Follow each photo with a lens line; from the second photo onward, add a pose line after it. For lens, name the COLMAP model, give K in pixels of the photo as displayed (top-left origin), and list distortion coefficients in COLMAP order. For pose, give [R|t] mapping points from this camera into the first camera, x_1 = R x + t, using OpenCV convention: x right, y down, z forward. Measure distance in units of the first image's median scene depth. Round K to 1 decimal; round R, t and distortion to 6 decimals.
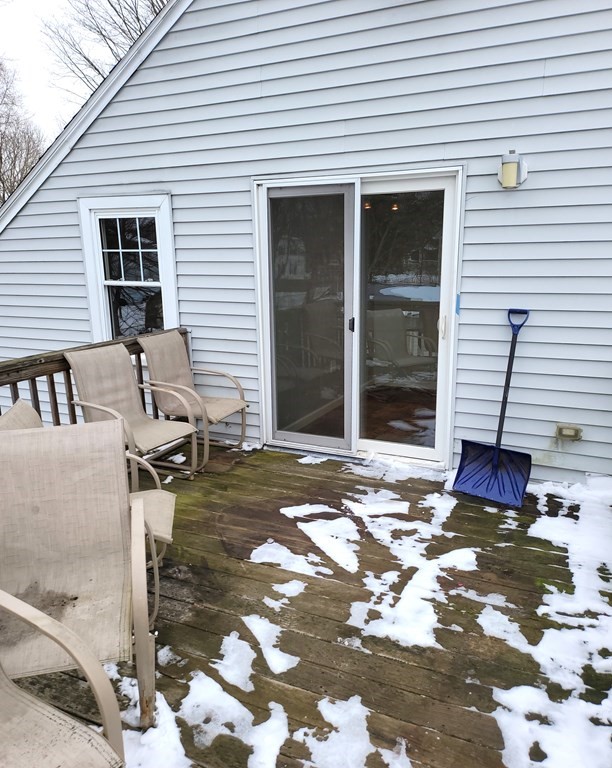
lens RADIAL K [[580.9, 0, 306.0], [0, 580.9, 384.0], [0, 0, 1]] dist [0.106775, -0.105309]
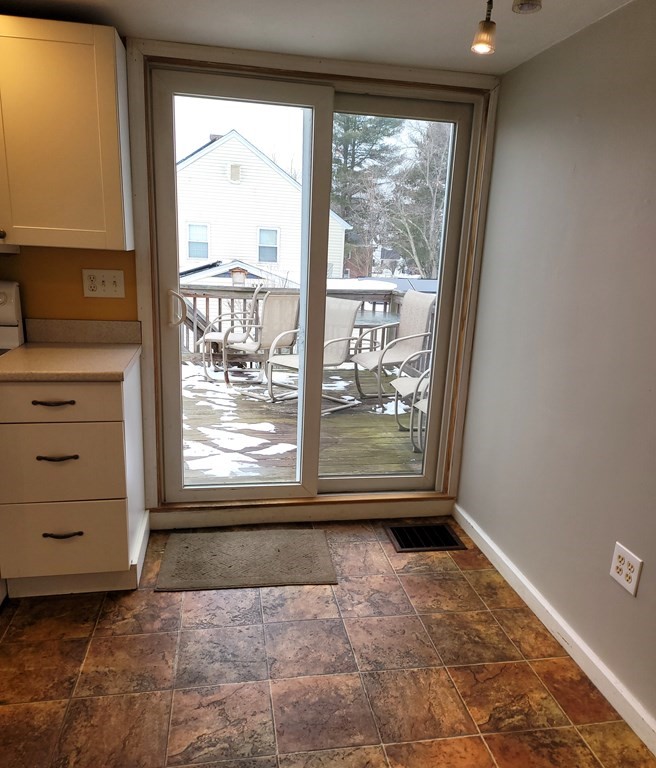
lens RADIAL K [[578.1, 0, 328.0], [0, 578.1, 384.0], [0, 0, 1]] dist [0.003208, -0.000201]
pose [[-0.792583, 0.119442, -0.597951, 0.668372], [-0.169482, 0.898835, 0.404192, -0.418801], [0.585737, 0.421698, -0.692158, 2.105894]]
